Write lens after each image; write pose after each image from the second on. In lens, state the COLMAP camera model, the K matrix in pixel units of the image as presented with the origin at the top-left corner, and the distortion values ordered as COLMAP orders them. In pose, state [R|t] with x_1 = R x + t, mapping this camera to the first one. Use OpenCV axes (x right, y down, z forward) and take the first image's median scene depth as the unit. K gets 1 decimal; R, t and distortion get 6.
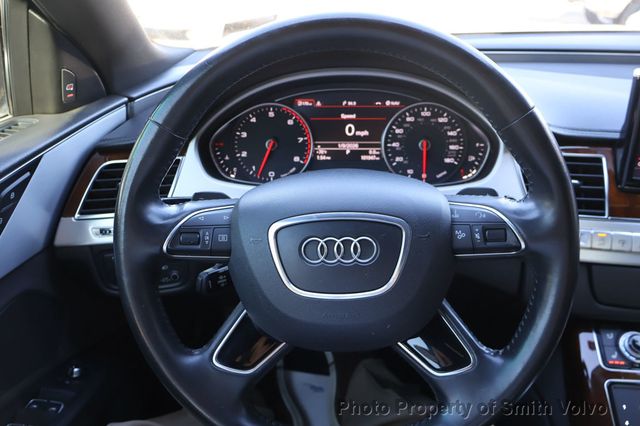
lens RADIAL K [[524.0, 0, 320.6], [0, 524.0, 217.0], [0, 0, 1]] dist [0.003760, 0.003525]
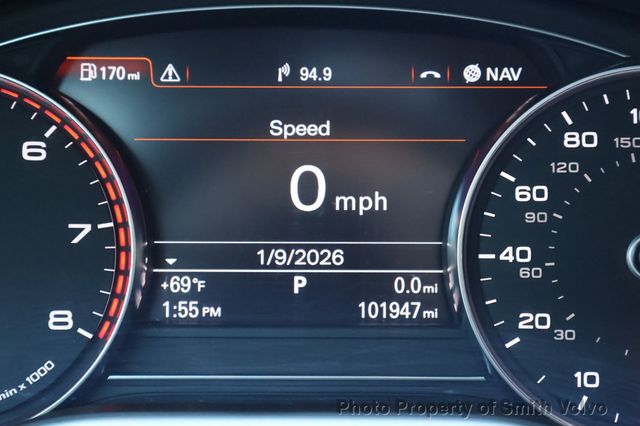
lens RADIAL K [[1040.6, 0, 320.0], [0, 1040.6, 213.0], [0, 0, 1]] dist [-0.000411, 0.000000]
pose [[0.998143, 0.003436, 0.060824, 0.034358], [0.005970, 0.988084, -0.153799, -0.087639], [-0.060628, 0.153877, 0.986228, 0.565728]]
